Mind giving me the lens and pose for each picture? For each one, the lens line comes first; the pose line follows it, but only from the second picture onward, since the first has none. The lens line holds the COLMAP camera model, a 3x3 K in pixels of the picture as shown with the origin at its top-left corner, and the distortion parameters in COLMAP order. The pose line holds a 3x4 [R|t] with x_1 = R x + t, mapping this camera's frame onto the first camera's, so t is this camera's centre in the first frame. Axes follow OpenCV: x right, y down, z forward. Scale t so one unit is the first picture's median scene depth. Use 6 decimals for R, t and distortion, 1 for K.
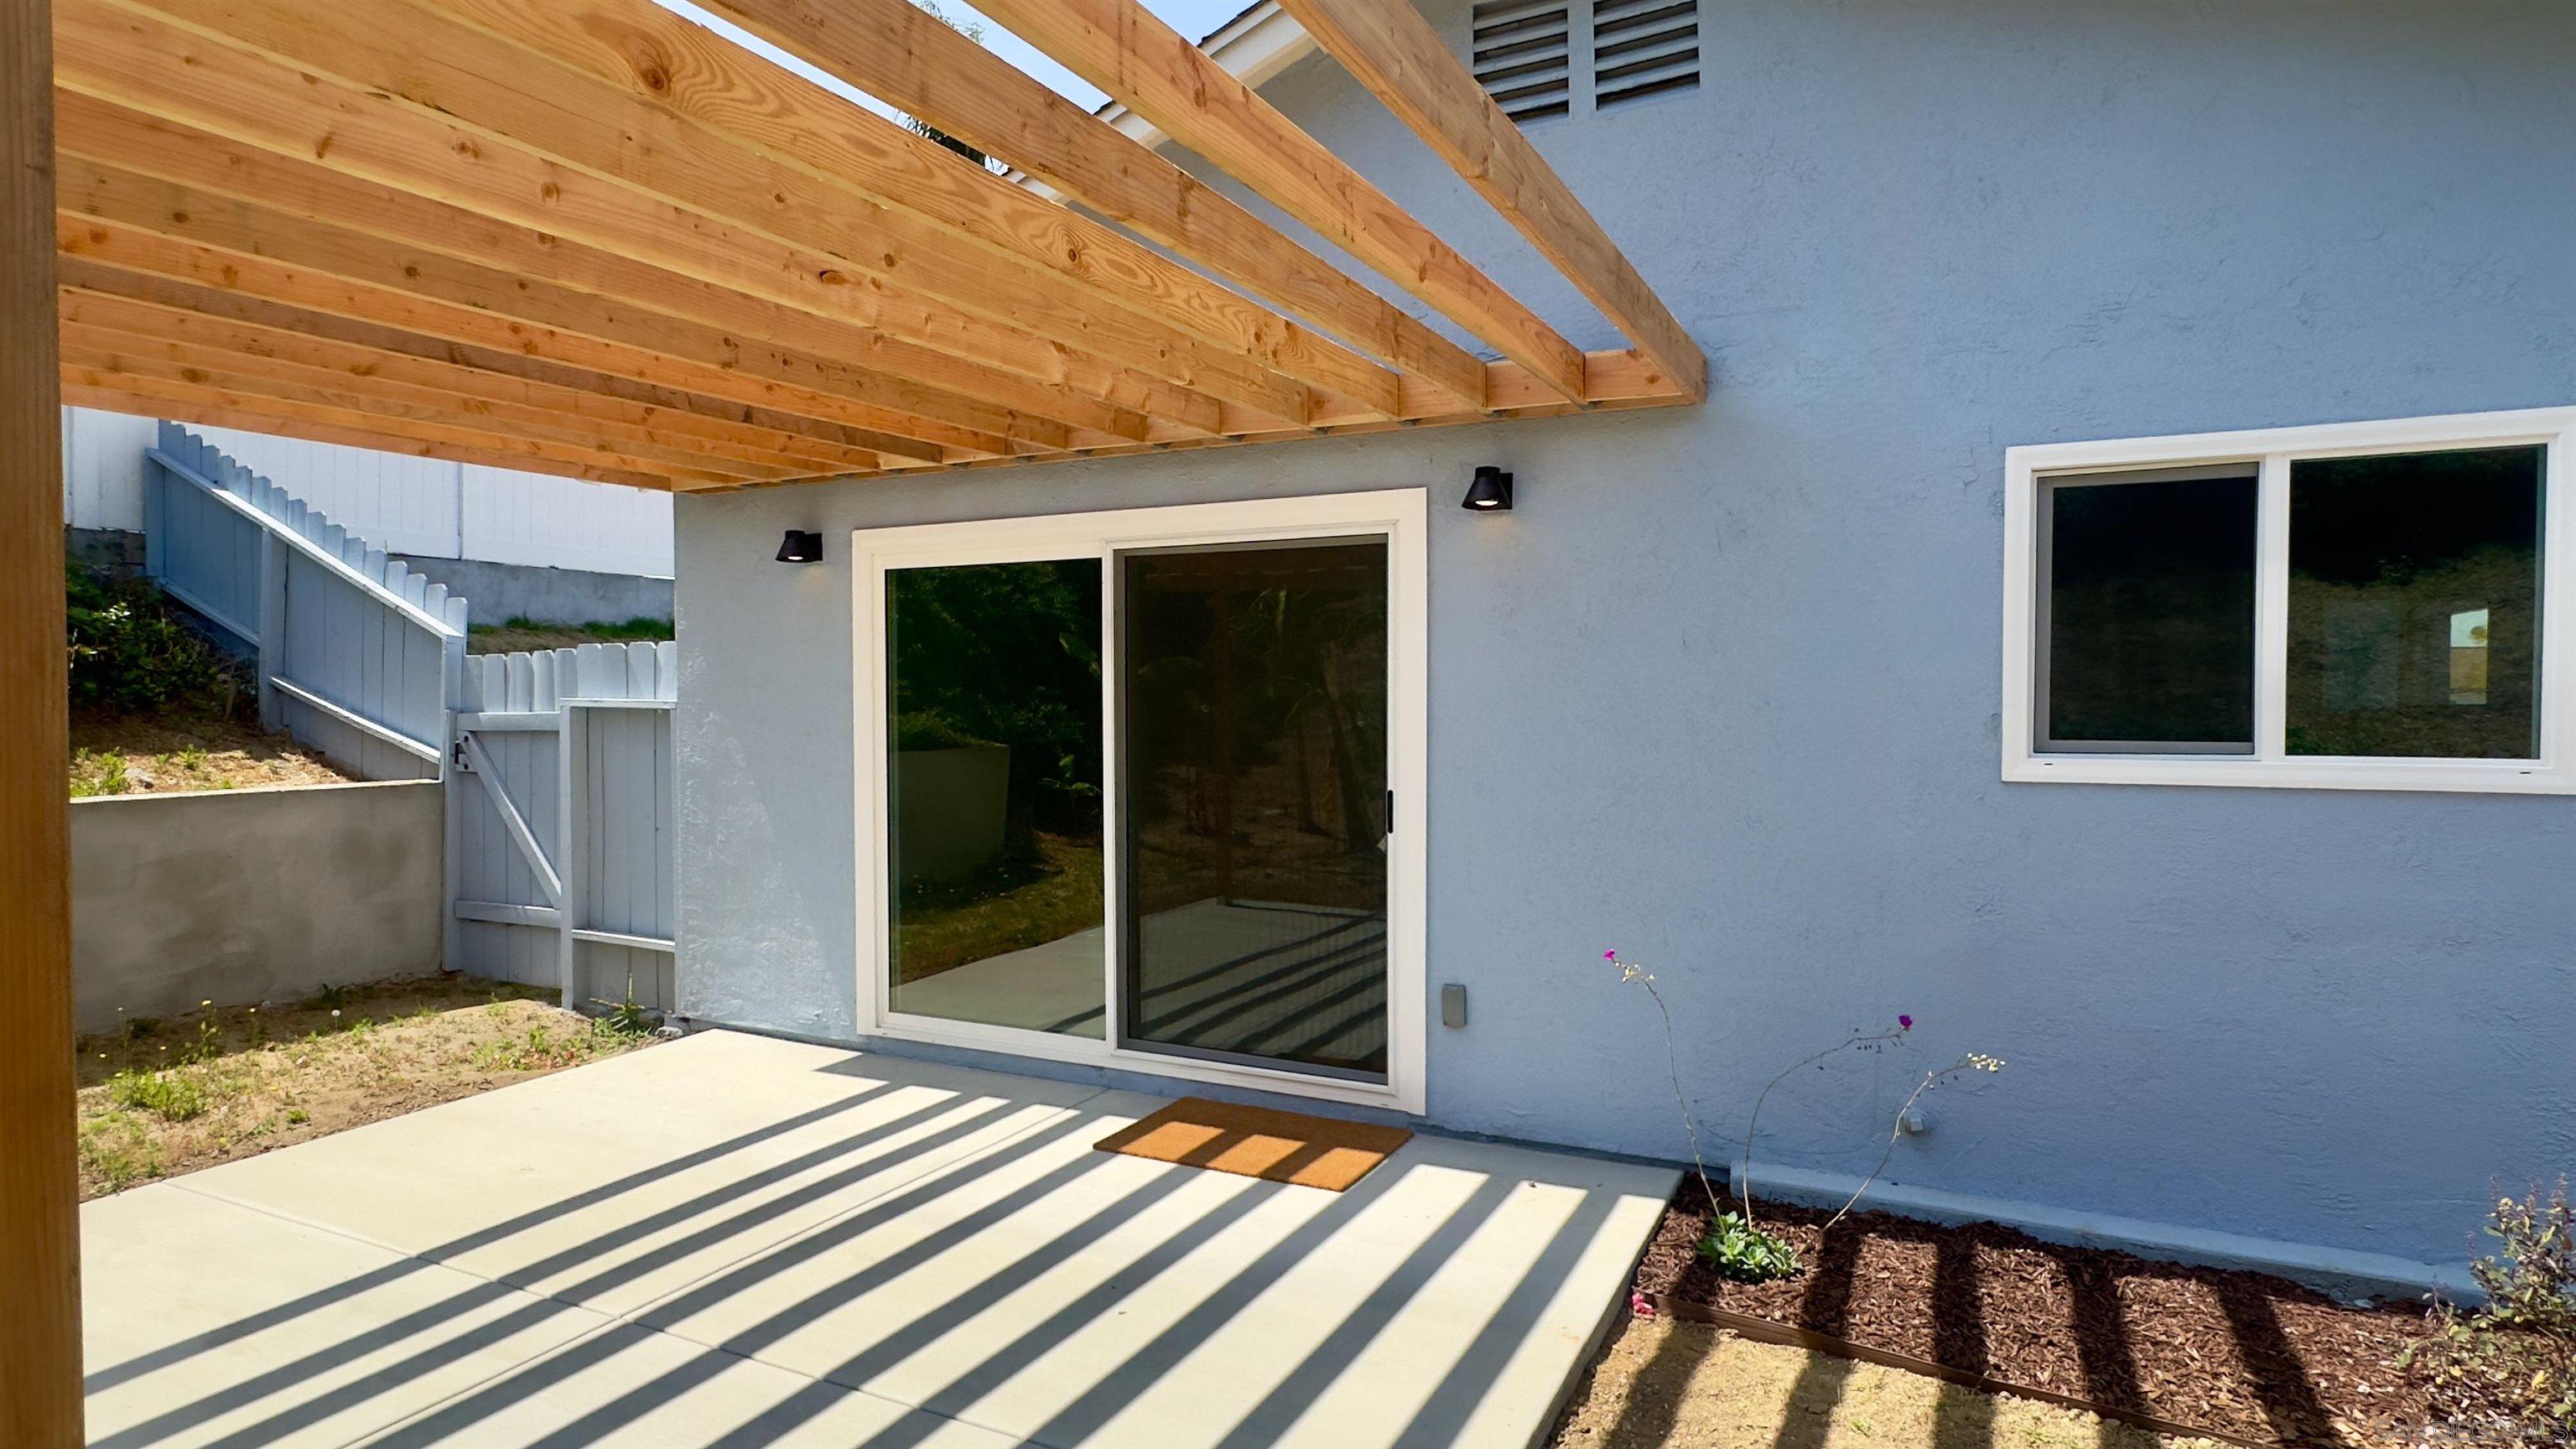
lens RADIAL K [[1387.4, 0, 1288.6], [0, 1387.4, 738.0], [0, 0, 1]] dist [-0.002638, -0.000043]
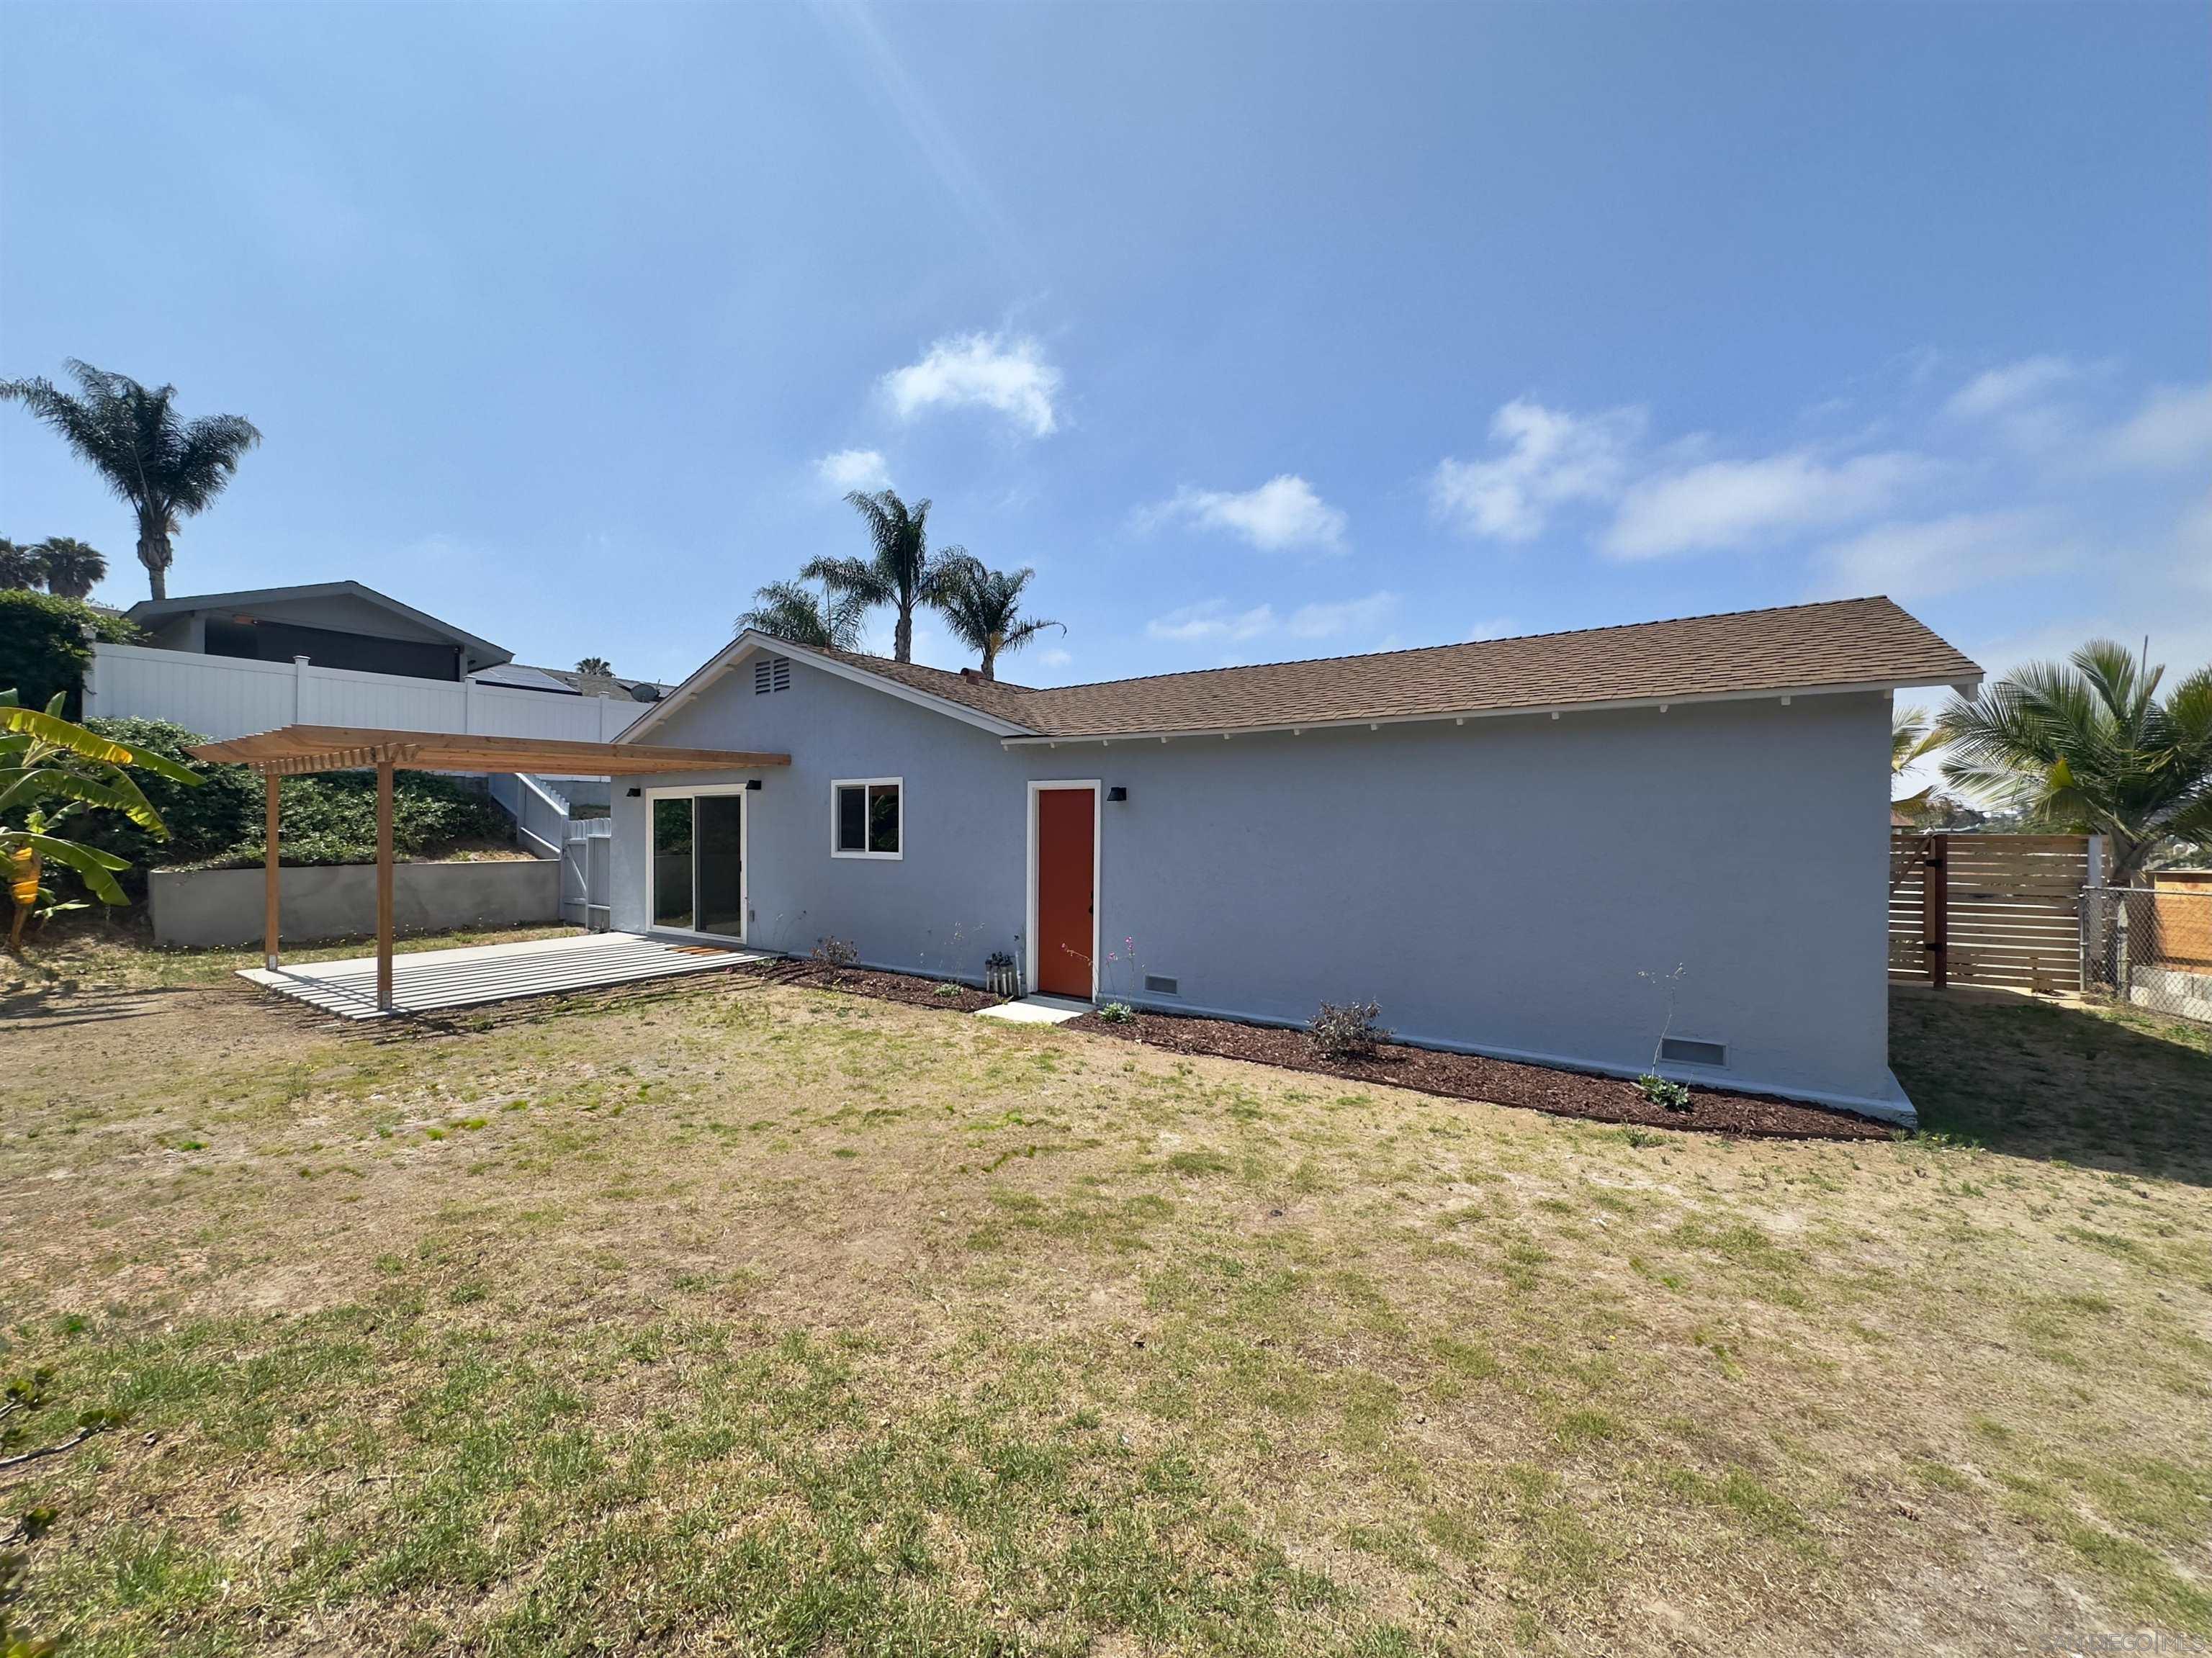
lens RADIAL K [[888.6, 0, 1096.6], [0, 888.6, 834.7], [0, 0, 1]] dist [-0.002096, -0.000019]
pose [[0.989091, 0.004512, -0.147240, 1.781209], [-0.007616, 0.999760, -0.020524, 0.010559], [0.147112, 0.021421, 0.988888, -1.646368]]
